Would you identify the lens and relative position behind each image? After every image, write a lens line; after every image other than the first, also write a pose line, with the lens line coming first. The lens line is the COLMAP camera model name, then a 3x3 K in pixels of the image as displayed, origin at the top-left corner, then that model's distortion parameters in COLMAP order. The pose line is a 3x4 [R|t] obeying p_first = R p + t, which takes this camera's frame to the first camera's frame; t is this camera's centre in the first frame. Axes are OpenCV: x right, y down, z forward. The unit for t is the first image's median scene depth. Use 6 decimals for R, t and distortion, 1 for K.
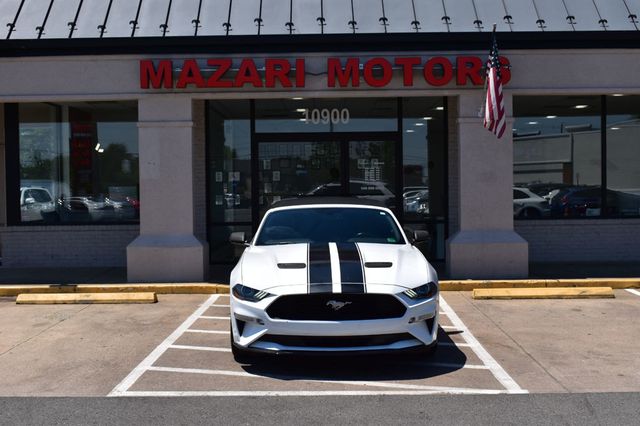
lens RADIAL K [[858.1, 0, 320.0], [0, 858.1, 213.0], [0, 0, 1]] dist [-0.027708, -0.023118]
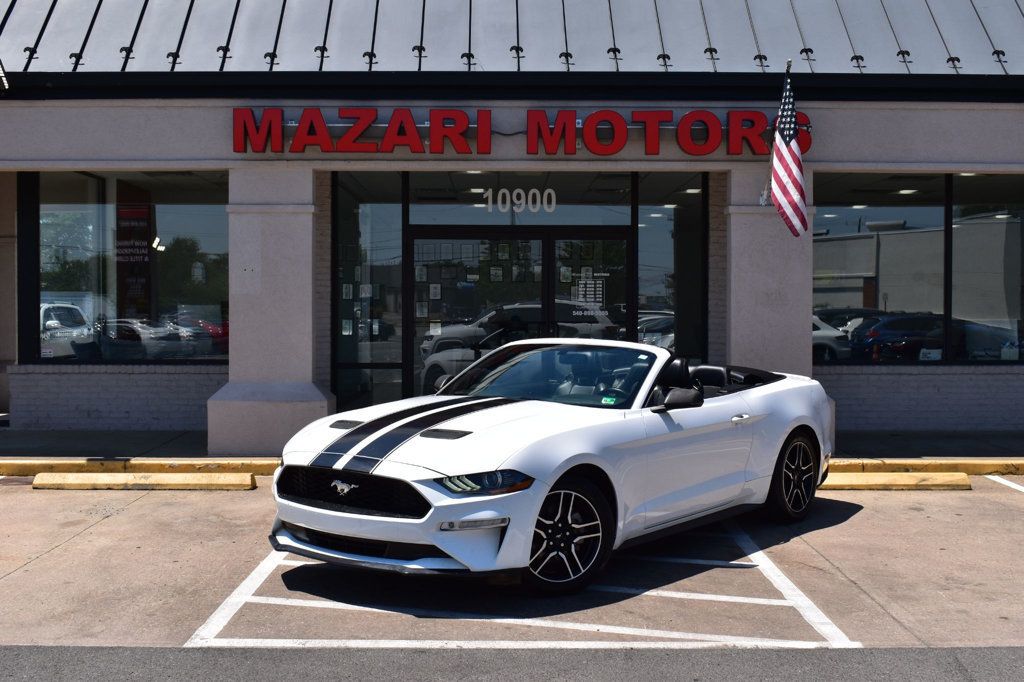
lens RADIAL K [[1297.7, 0, 512.0], [0, 1297.7, 341.0], [0, 0, 1]] dist [-0.029057, -0.046874]
pose [[0.999764, 0.013129, 0.017328, -0.016583], [-0.013040, 0.999901, -0.005257, -0.002486], [-0.017396, 0.005030, 0.999836, 0.032697]]
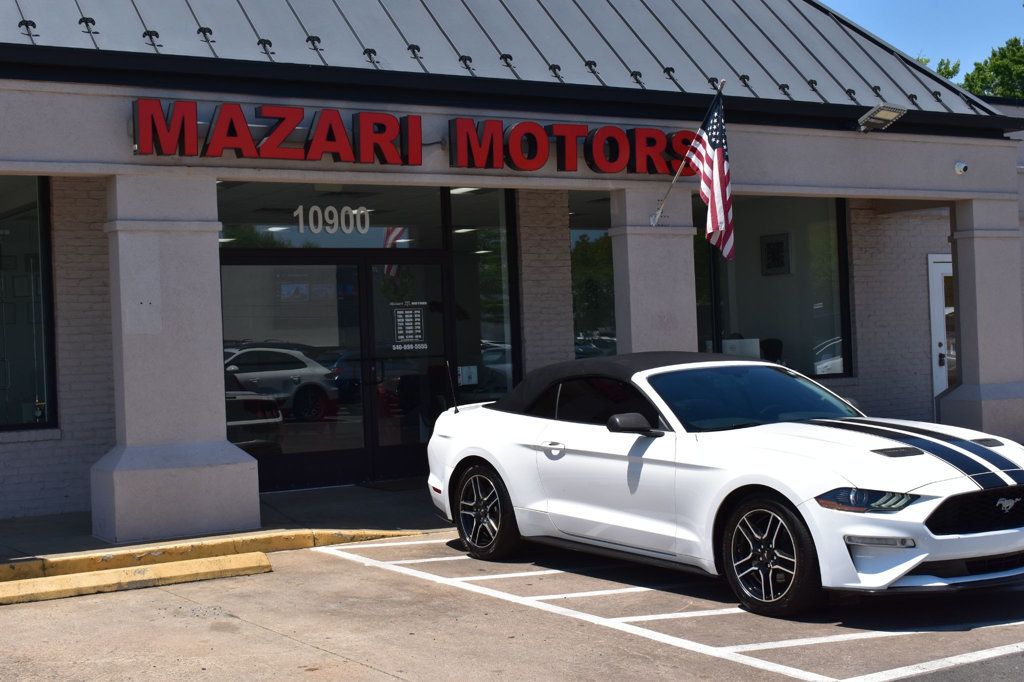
lens RADIAL K [[1532.3, 0, 512.0], [0, 1532.3, 341.0], [0, 0, 1]] dist [0.027822, -0.000160]
pose [[0.829936, -0.020332, 0.557488, -0.526807], [0.044817, 0.998536, -0.030303, 0.001235], [-0.556055, 0.050134, 0.829632, 0.134648]]
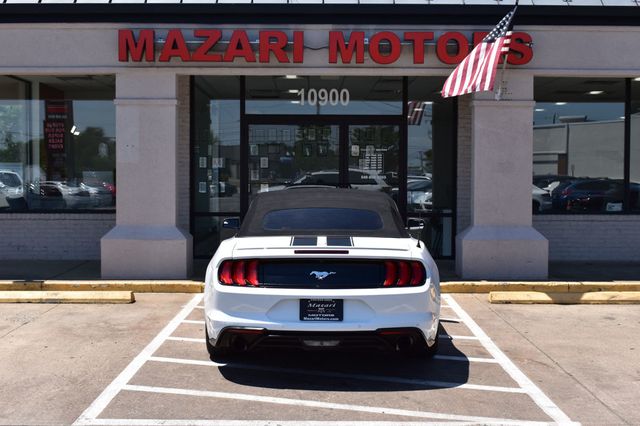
lens RADIAL K [[876.8, 0, 320.0], [0, 876.8, 213.0], [0, 0, 1]] dist [-0.028038, -0.008109]
pose [[0.999685, 0.014355, 0.020568, -0.016551], [-0.014617, 0.999813, 0.012633, -0.002248], [-0.020382, -0.012930, 0.999709, 0.084229]]
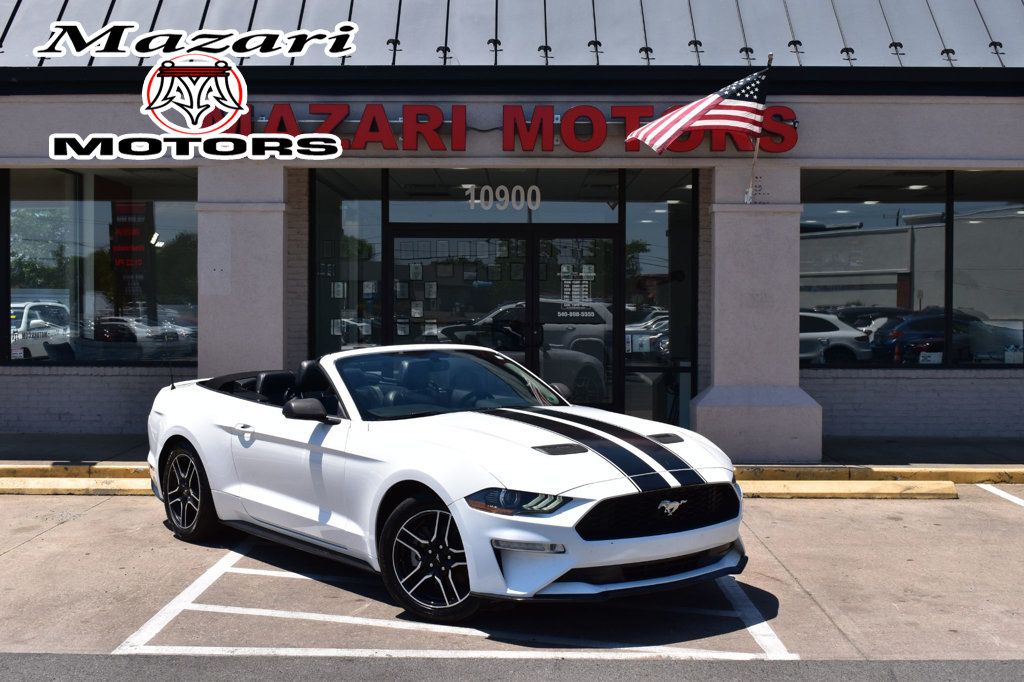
lens RADIAL K [[1362.8, 0, 512.0], [0, 1362.8, 341.0], [0, 0, 1]] dist [-0.023771, -0.047196]
pose [[0.999887, 0.014925, -0.001839, 0.019526], [-0.014932, 0.999880, -0.004156, -0.005447], [0.001777, 0.004183, 0.999990, 0.013911]]
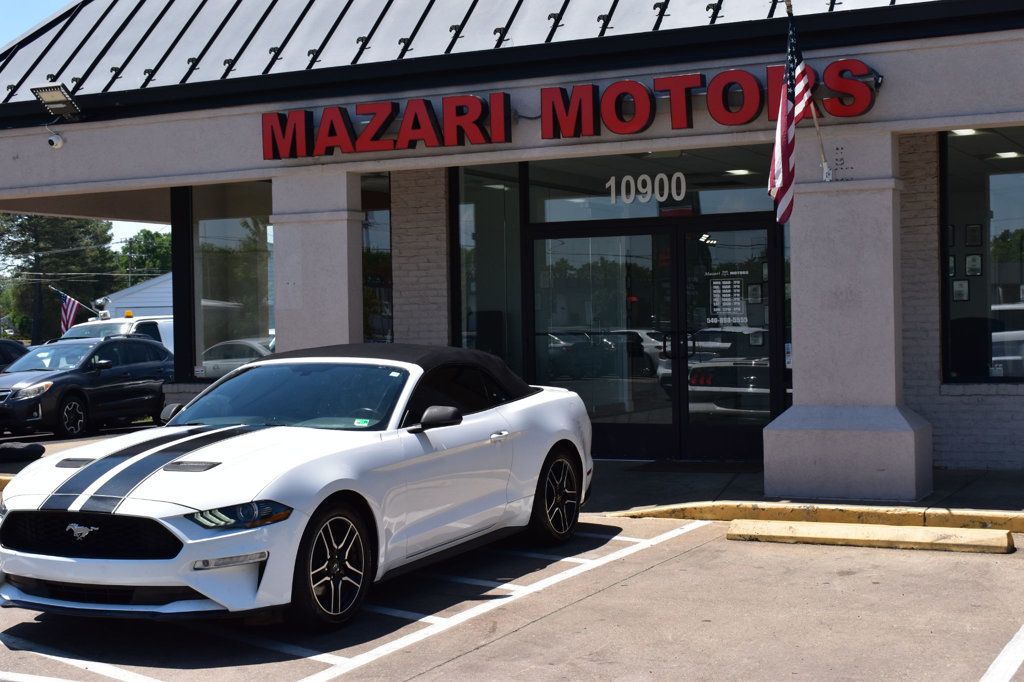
lens RADIAL K [[1558.9, 0, 512.0], [0, 1558.9, 341.0], [0, 0, 1]] dist [-0.010168, 0.006970]
pose [[0.894169, -0.000167, -0.447730, 0.435240], [-0.003521, 0.999966, -0.007405, -0.009989], [0.447716, 0.008198, 0.894138, 0.094664]]
